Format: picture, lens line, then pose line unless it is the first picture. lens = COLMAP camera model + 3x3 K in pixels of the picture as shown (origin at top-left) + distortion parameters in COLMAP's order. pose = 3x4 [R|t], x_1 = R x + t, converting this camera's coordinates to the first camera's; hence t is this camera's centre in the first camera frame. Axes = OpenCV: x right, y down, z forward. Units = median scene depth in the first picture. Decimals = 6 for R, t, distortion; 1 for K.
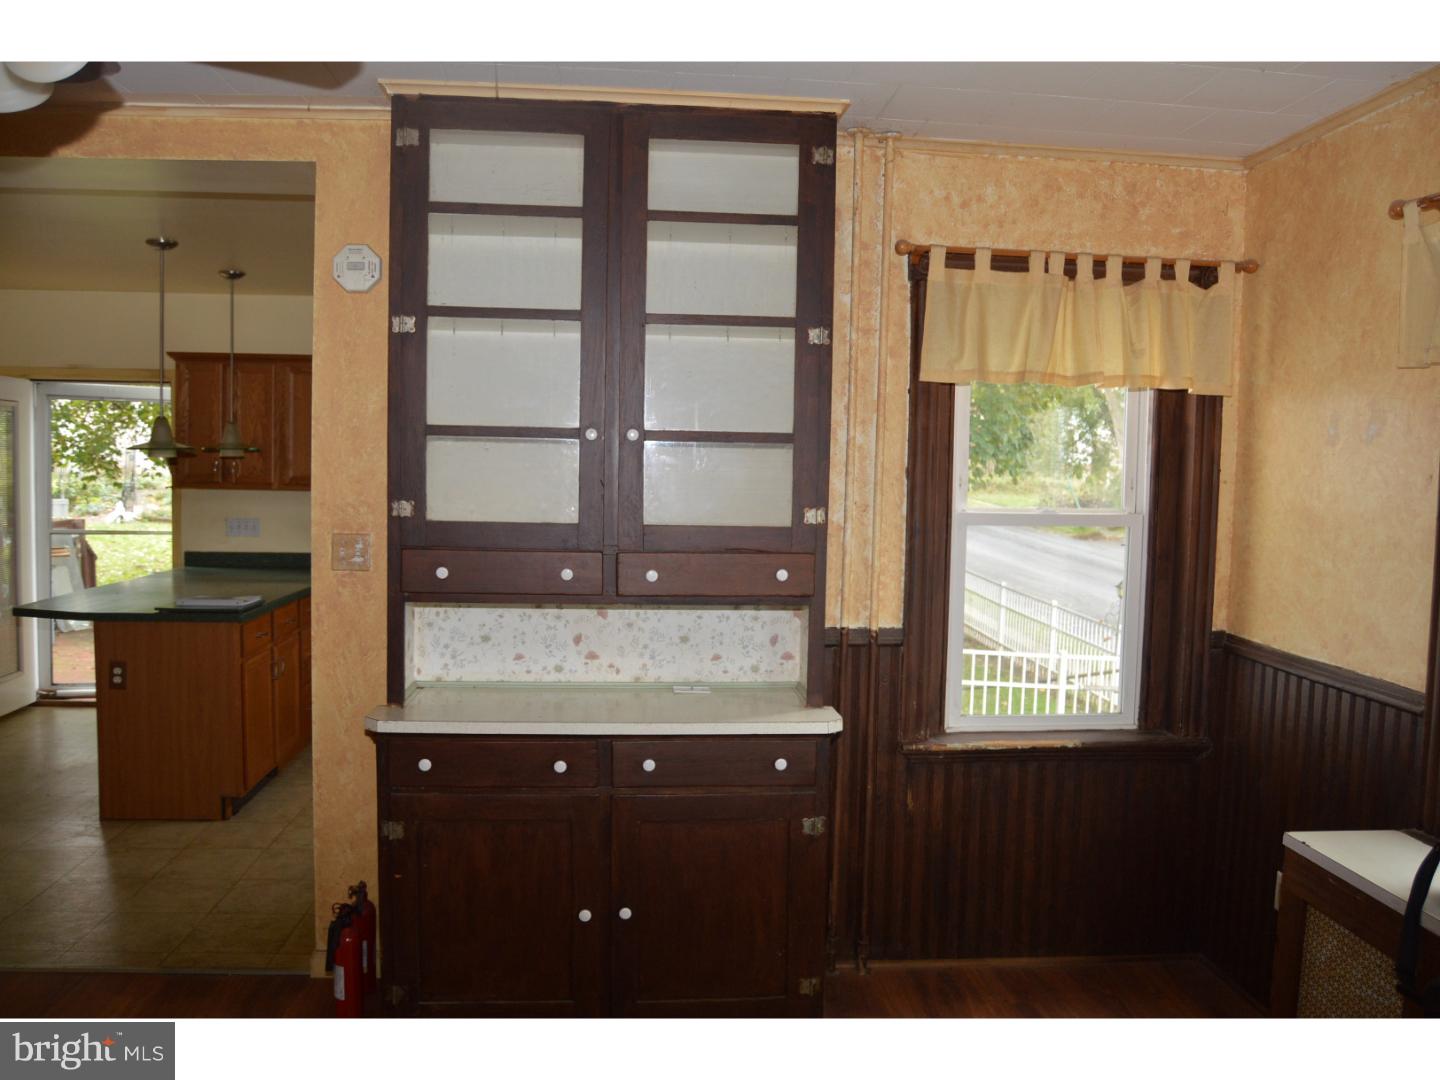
lens RADIAL K [[1157.0, 0, 720.0], [0, 1157.0, 540.0], [0, 0, 1]] dist [-0.047991, -0.002012]
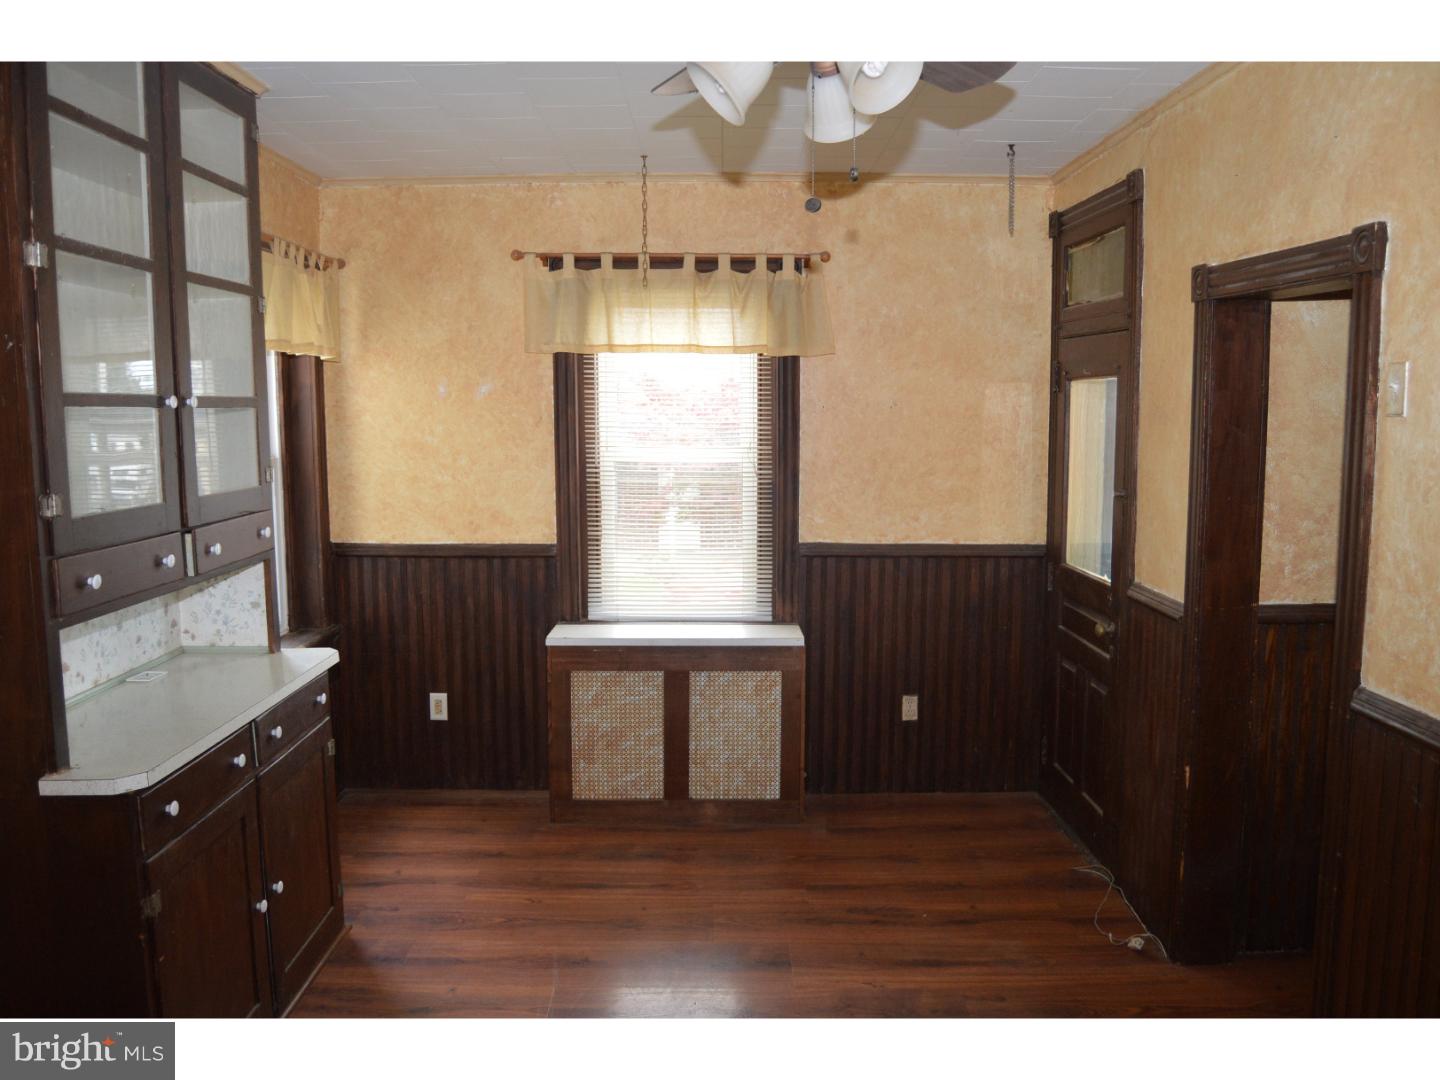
lens RADIAL K [[1157.0, 0, 720.0], [0, 1157.0, 540.0], [0, 0, 1]] dist [-0.047991, -0.002012]
pose [[0.102040, -0.132087, 0.985972, -0.933385], [0.074765, 0.989361, 0.124803, -0.060707], [-0.991967, 0.060981, 0.110830, 0.474915]]
